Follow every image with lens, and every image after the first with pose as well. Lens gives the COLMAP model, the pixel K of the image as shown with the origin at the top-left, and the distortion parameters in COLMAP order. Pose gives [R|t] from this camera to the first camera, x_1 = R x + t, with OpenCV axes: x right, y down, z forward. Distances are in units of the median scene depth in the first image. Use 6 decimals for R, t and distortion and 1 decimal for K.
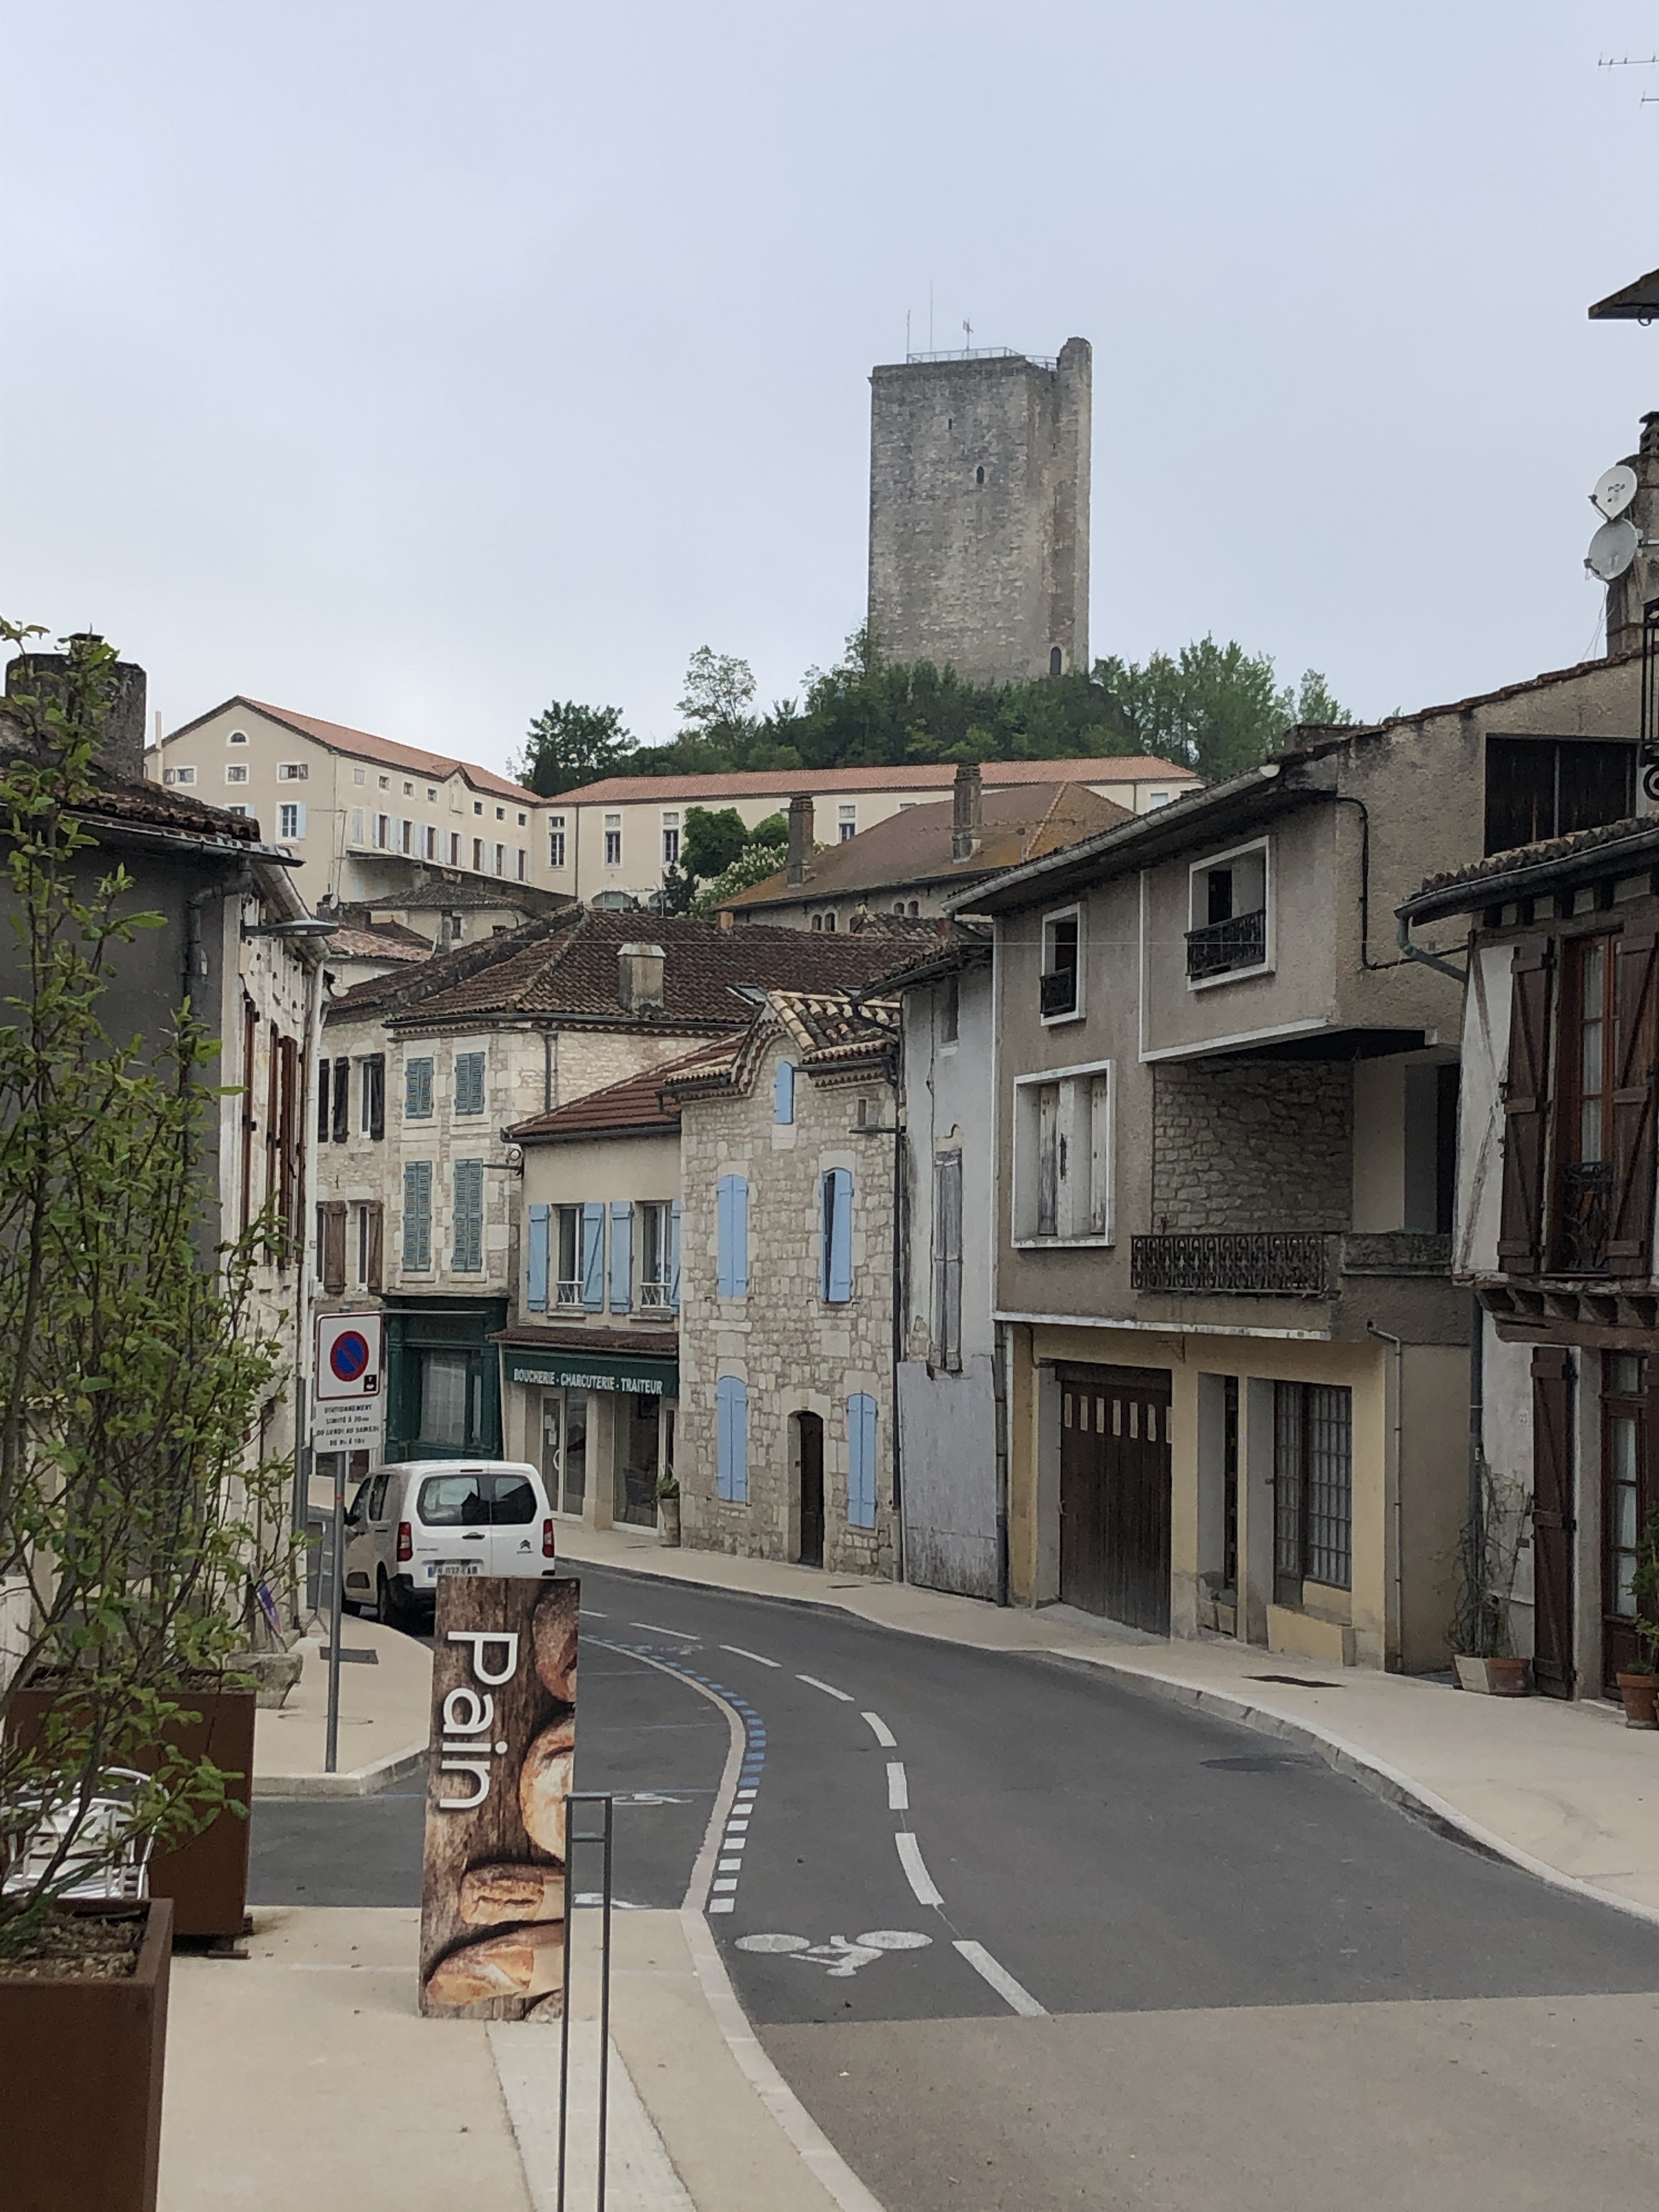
lens RADIAL K [[3669.7, 0, 829.6], [0, 3669.7, 1104.2], [0, 0, 1]] dist [0.072395, 0.000000]
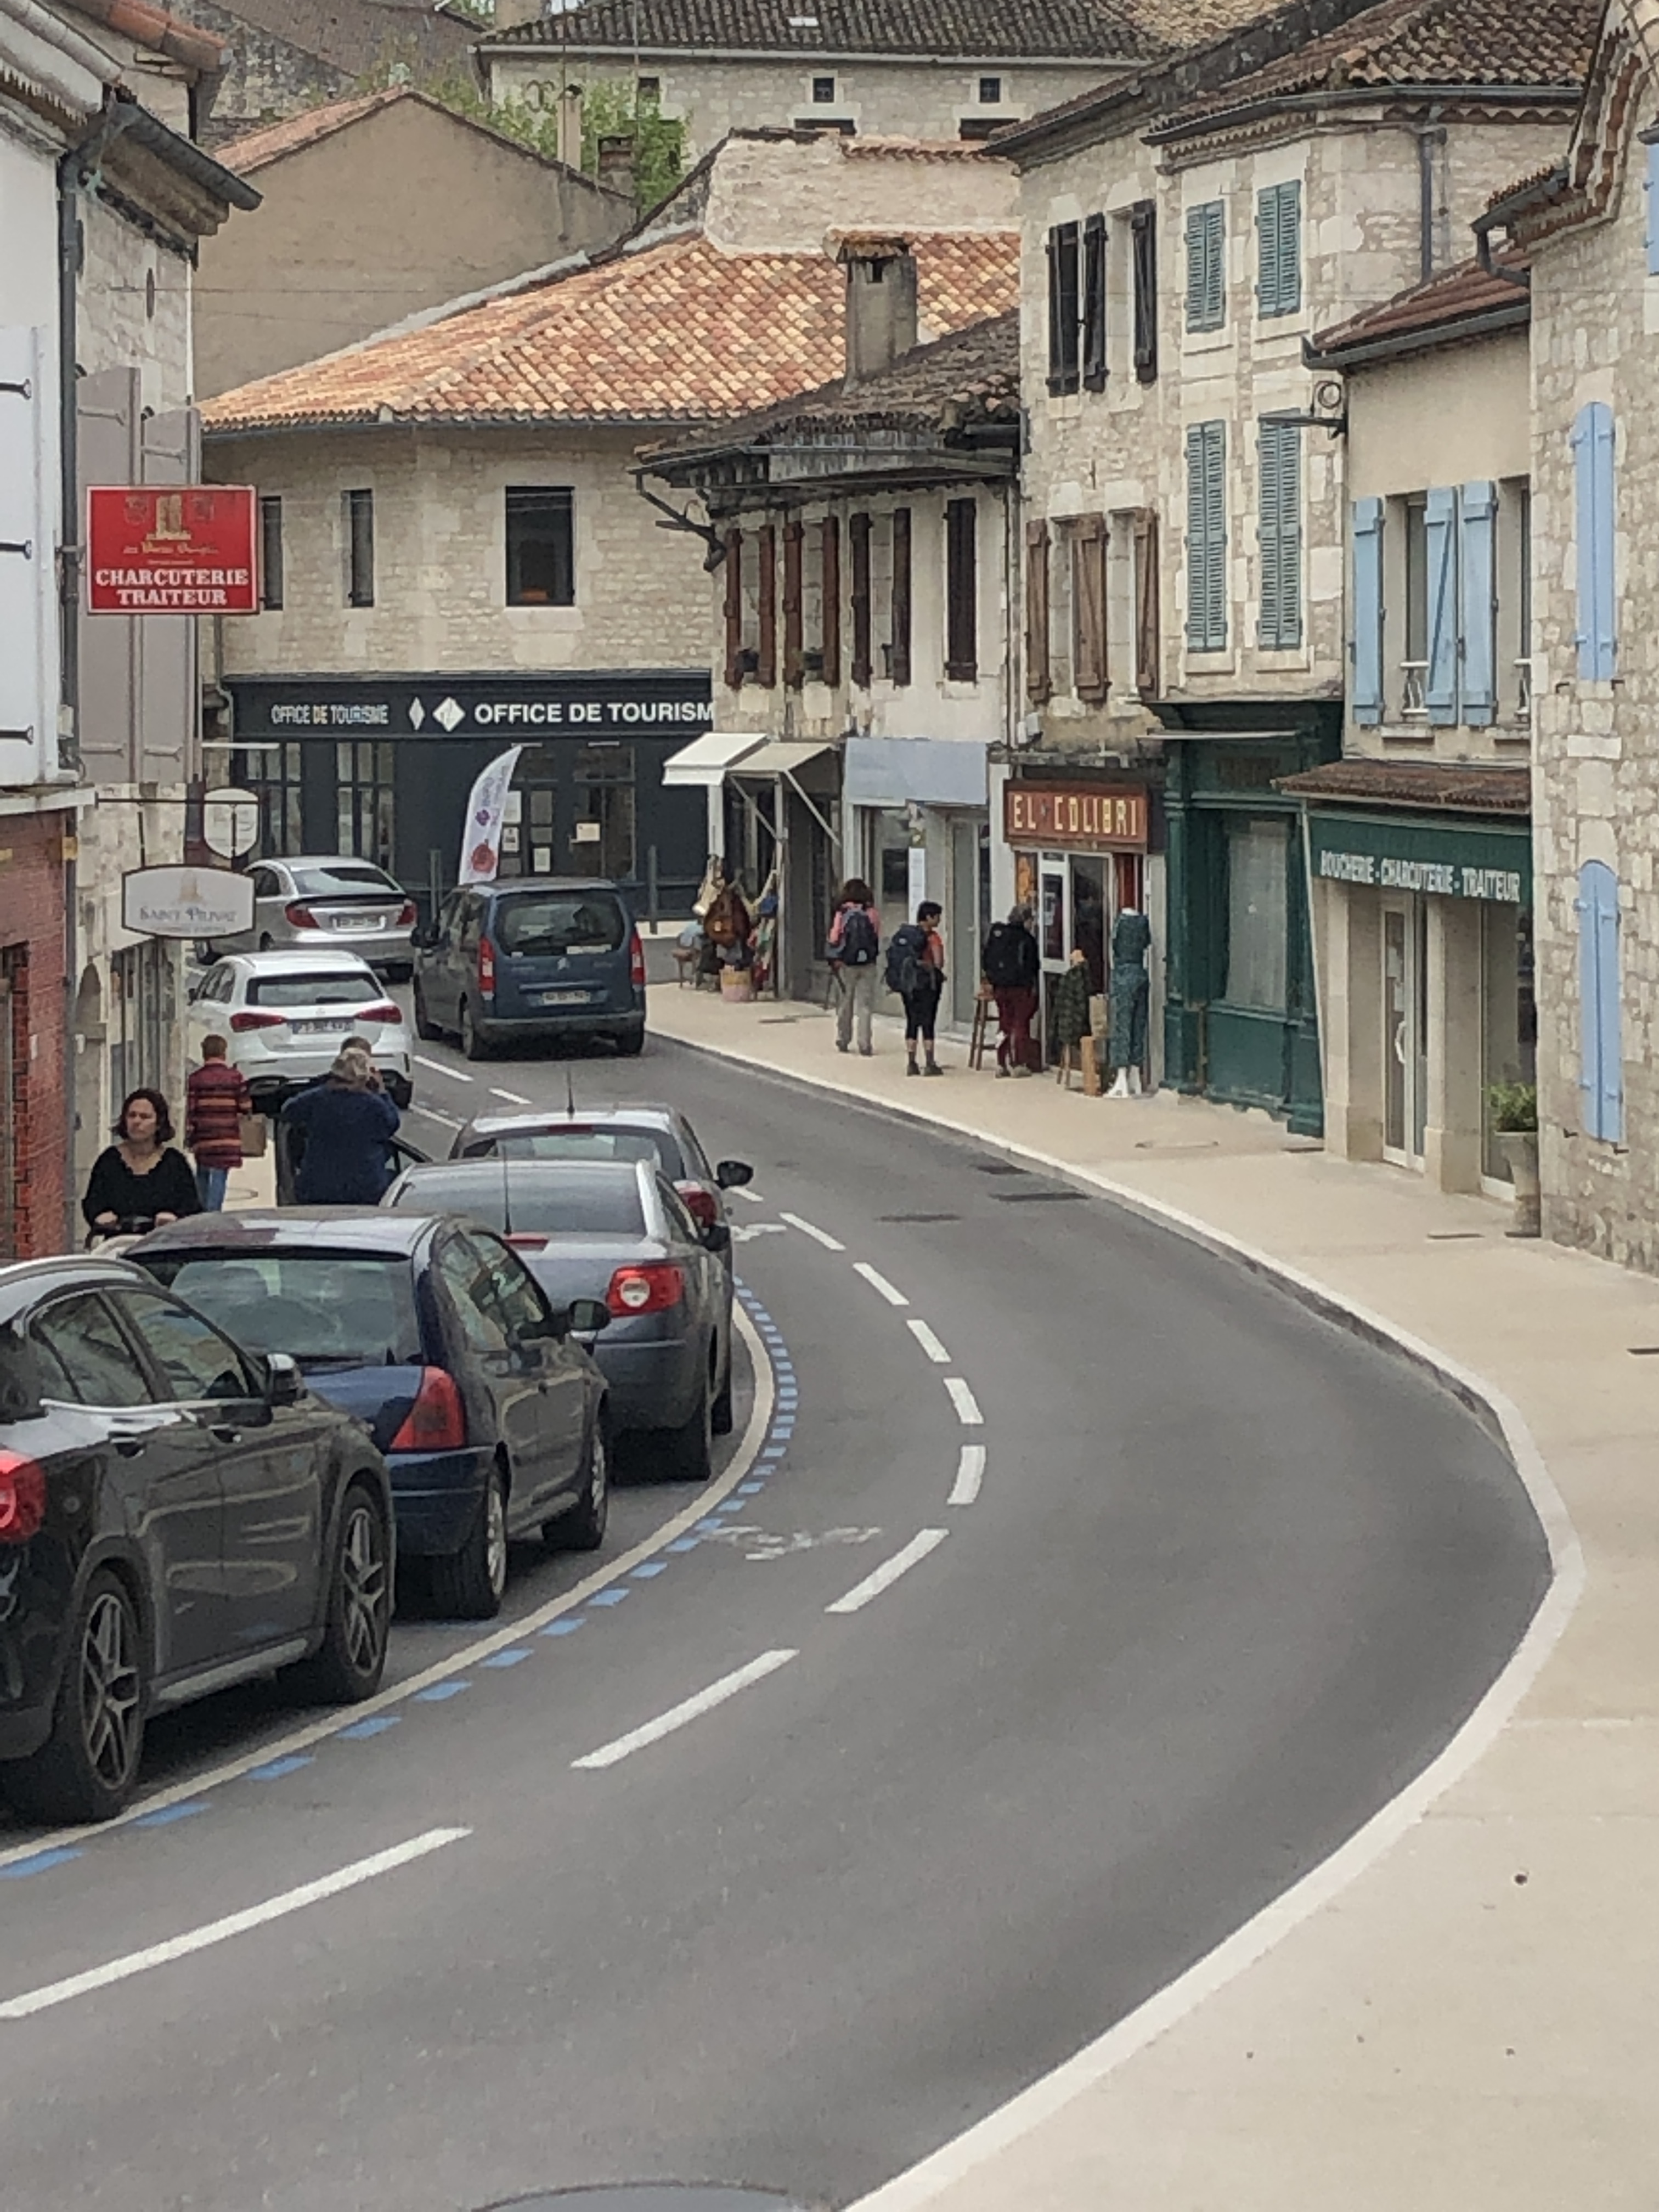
lens RADIAL K [[6287.3, 0, 829.1], [0, 6287.3, 1107.5], [0, 0, 1]] dist [0.154442, 0.000000]
pose [[0.952096, -0.003094, -0.305783, 0.095827], [0.037236, 0.993681, 0.105885, 0.016109], [0.303523, -0.112199, 0.946195, 0.202987]]
